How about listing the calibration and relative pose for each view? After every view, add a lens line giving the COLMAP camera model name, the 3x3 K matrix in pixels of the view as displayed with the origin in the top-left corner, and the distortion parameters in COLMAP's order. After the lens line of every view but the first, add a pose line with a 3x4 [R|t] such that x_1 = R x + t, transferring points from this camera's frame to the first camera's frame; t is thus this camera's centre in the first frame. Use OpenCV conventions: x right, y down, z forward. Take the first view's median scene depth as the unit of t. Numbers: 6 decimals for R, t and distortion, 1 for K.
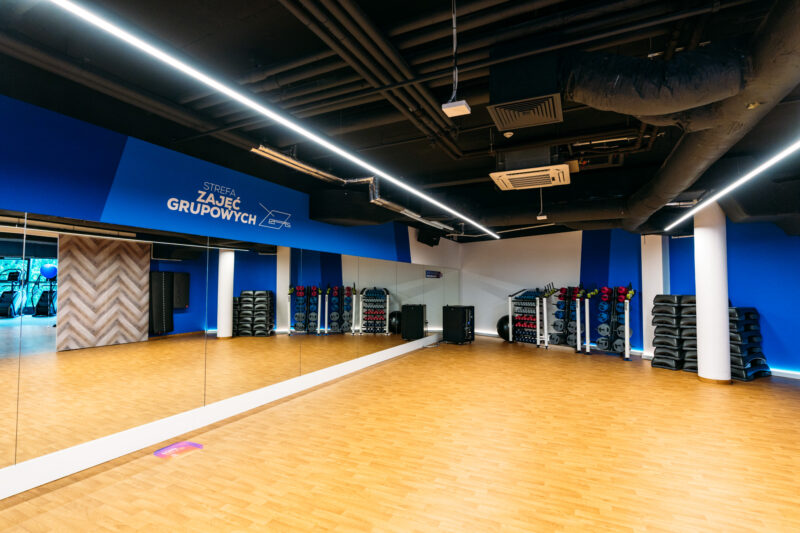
lens RADIAL K [[392.7, 0, 400.0], [0, 392.7, 266.5], [0, 0, 1]] dist [-0.000010, -0.000139]
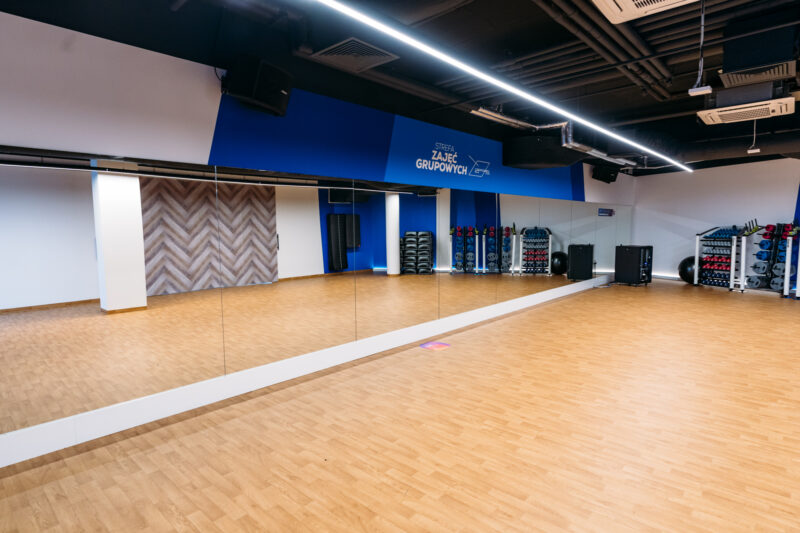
lens RADIAL K [[444.2, 0, 400.0], [0, 444.2, 266.5], [0, 0, 1]] dist [0.005913, 0.001229]
pose [[0.959132, 0.013640, -0.282630, -0.087894], [0.025884, 0.990420, 0.135637, -0.009512], [0.281773, -0.137409, 0.949591, -0.177930]]
